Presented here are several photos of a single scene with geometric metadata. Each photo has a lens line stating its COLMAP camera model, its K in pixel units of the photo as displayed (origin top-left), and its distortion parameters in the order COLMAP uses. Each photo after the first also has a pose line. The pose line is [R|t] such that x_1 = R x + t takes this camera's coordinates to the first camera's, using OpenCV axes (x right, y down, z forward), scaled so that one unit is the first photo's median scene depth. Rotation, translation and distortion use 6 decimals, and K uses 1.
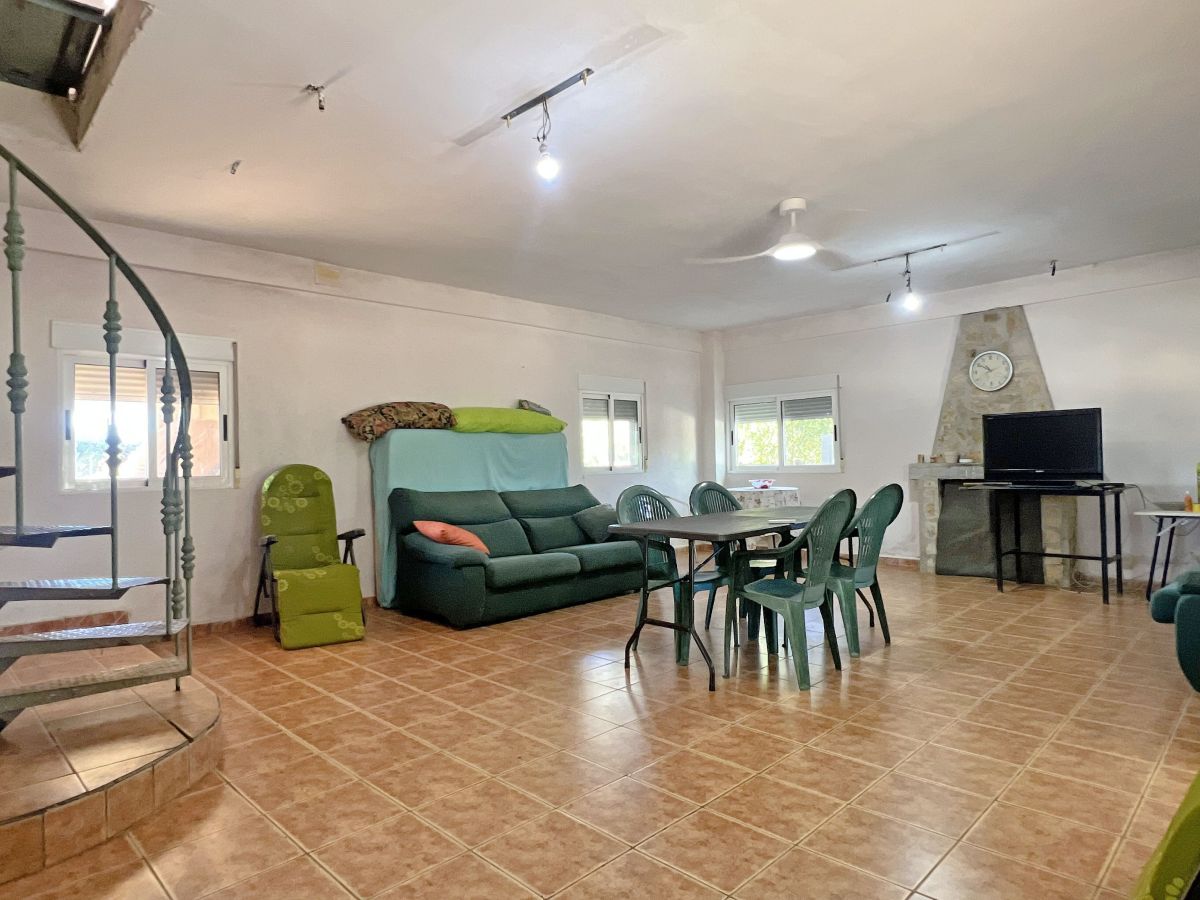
lens RADIAL K [[713.7, 0, 592.1], [0, 713.7, 450.0], [0, 0, 1]] dist [-0.006388, 0.002521]
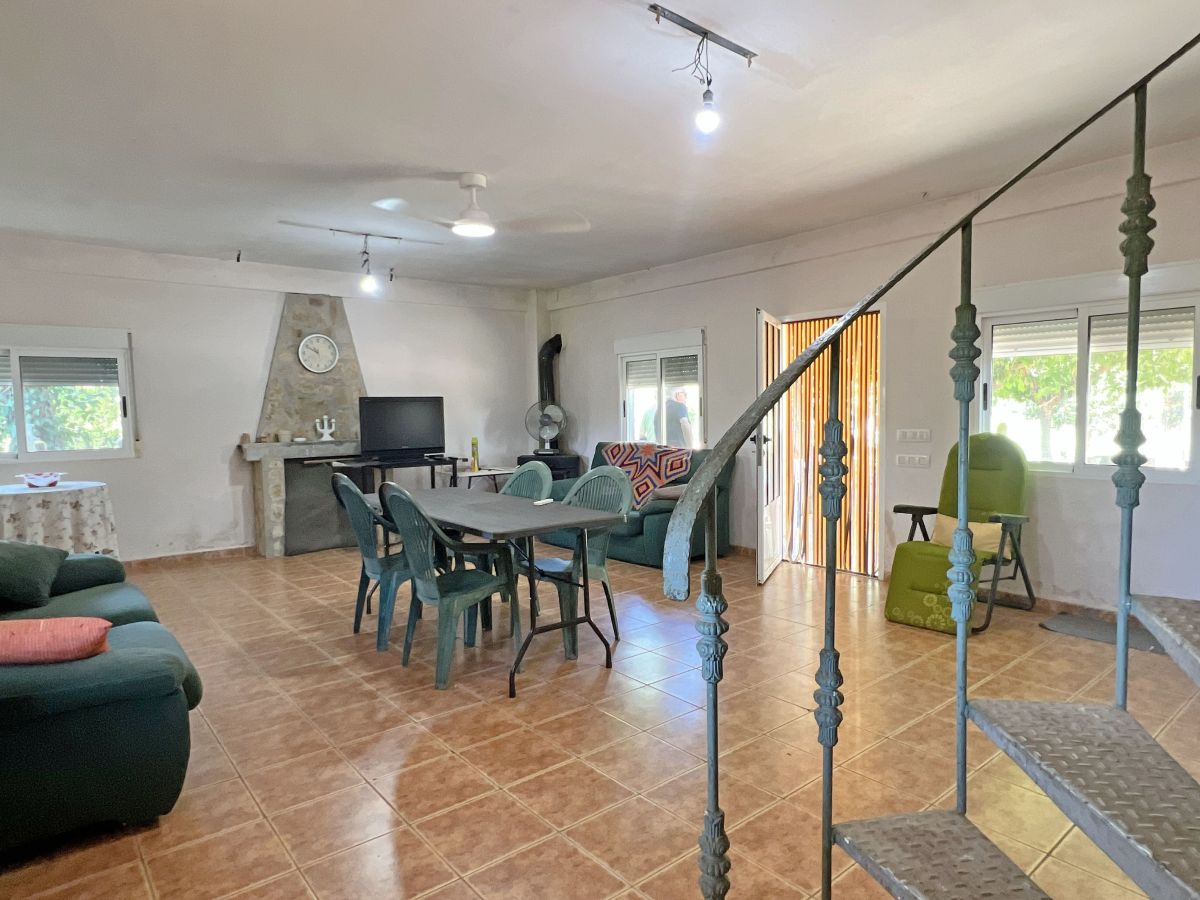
lens RADIAL K [[713.7, 0, 596.3], [0, 713.7, 448.4], [0, 0, 1]] dist [-0.006388, 0.002521]
pose [[0.087002, -0.033387, 0.995649, -0.453410], [-0.002358, 0.999429, 0.033720, -0.007354], [-0.996205, -0.005282, 0.086873, 0.495466]]
